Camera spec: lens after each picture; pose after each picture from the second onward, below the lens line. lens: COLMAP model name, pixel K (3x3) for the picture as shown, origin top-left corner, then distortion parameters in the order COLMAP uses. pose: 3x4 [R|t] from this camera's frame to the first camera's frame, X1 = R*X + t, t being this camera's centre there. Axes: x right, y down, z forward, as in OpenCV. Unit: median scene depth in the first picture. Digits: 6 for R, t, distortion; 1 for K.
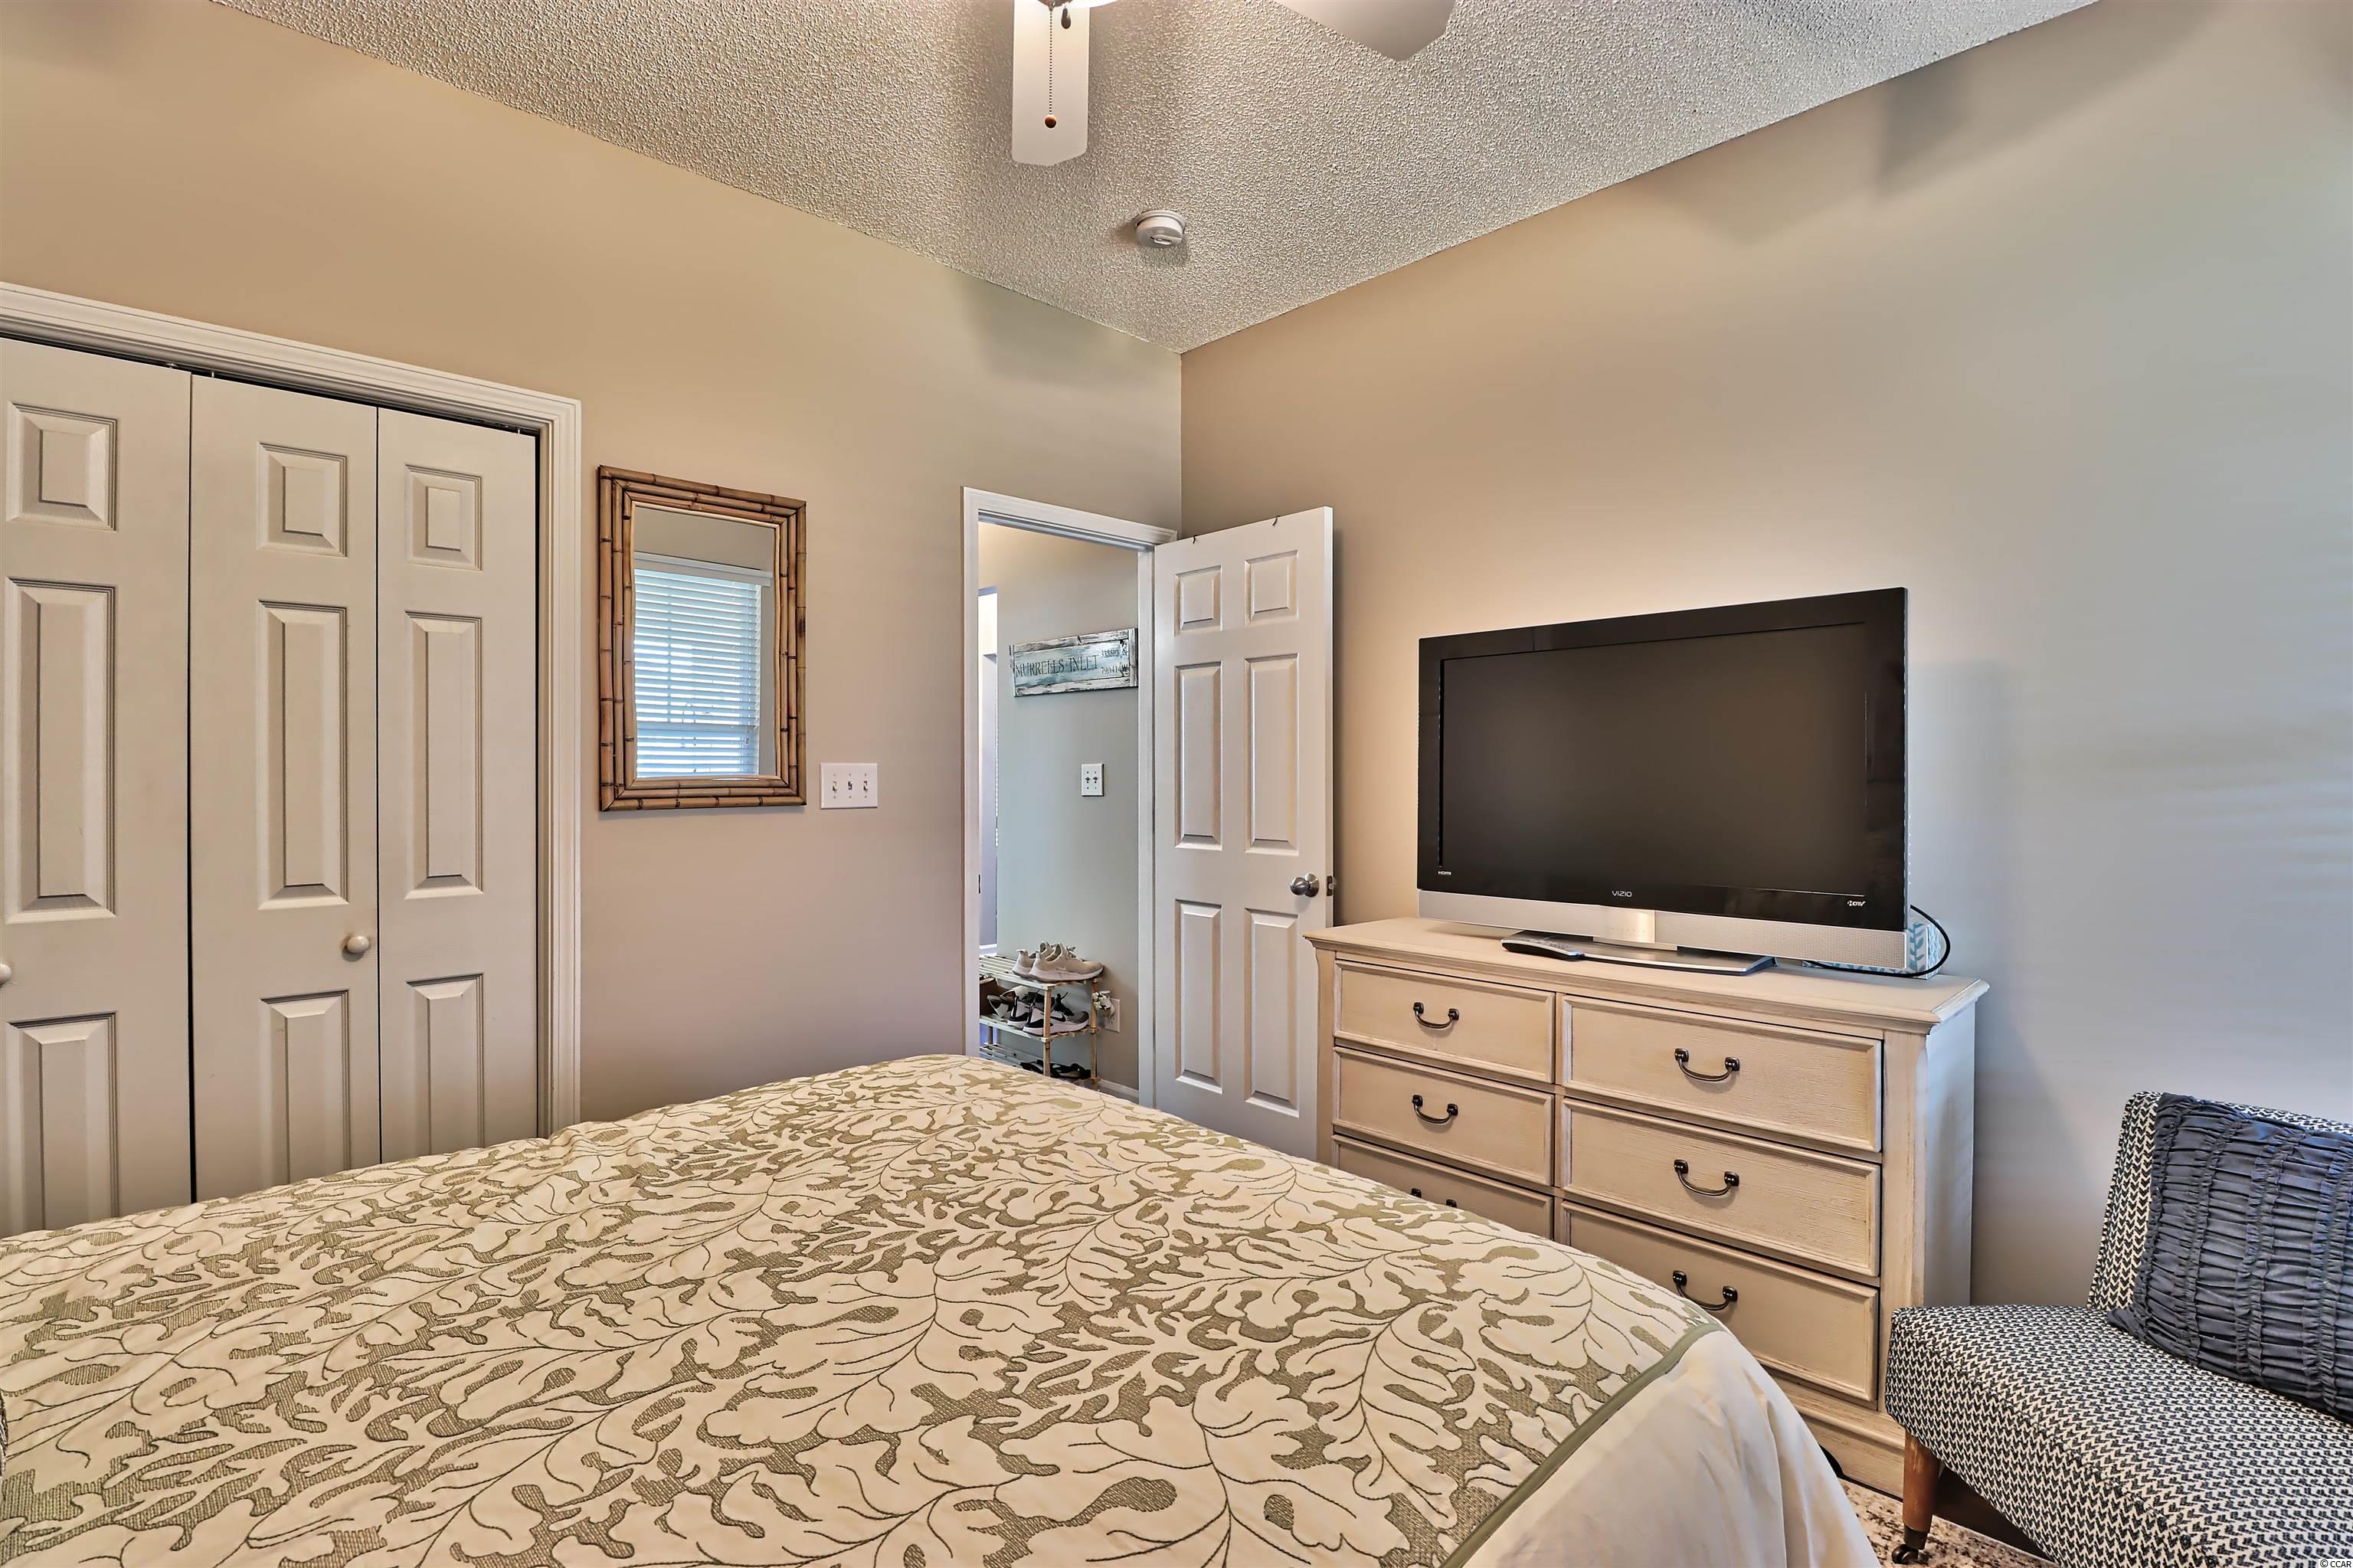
lens RADIAL K [[1090.4, 0, 1160.6], [0, 1090.4, 778.1], [0, 0, 1]] dist [-0.003629, -0.010240]
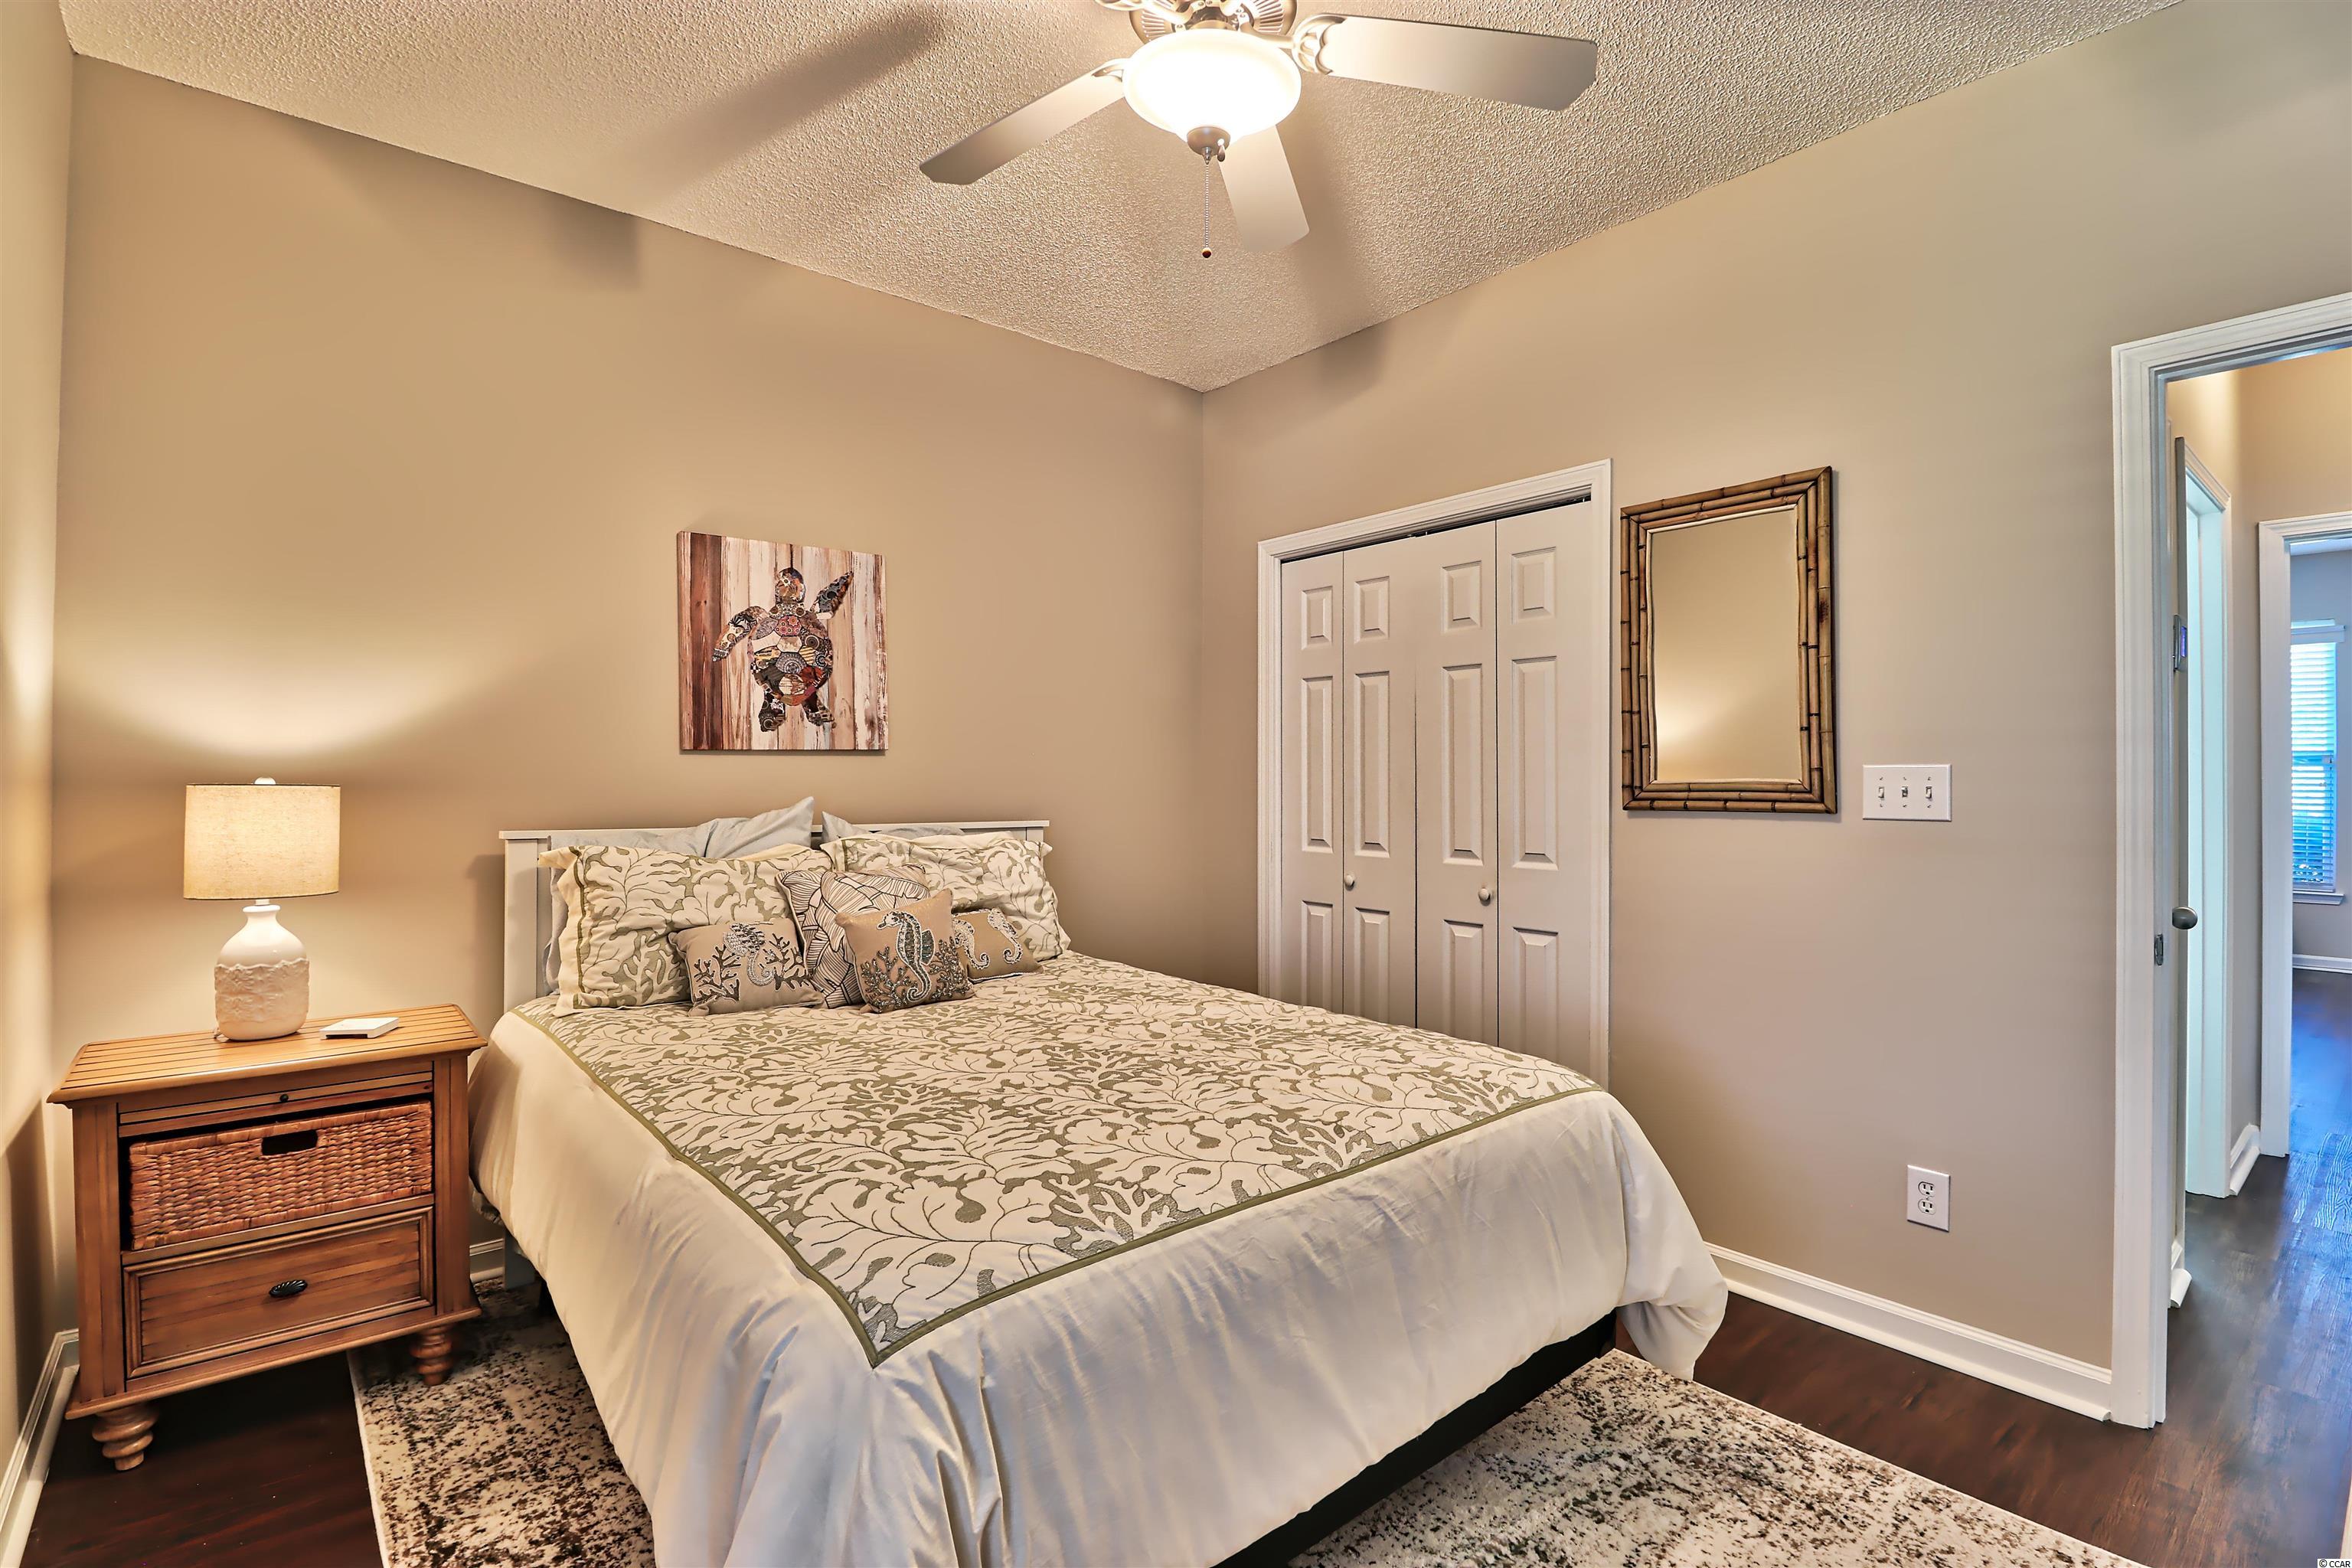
lens RADIAL K [[1089.9, 0, 1165.4], [0, 1089.9, 784.6], [0, 0, 1]] dist [-0.003629, -0.010240]
pose [[-0.079328, 0.003607, -0.996842, 0.772255], [-0.006602, 0.999970, 0.004144, 0.002642], [0.996827, 0.006910, -0.079302, 0.708805]]
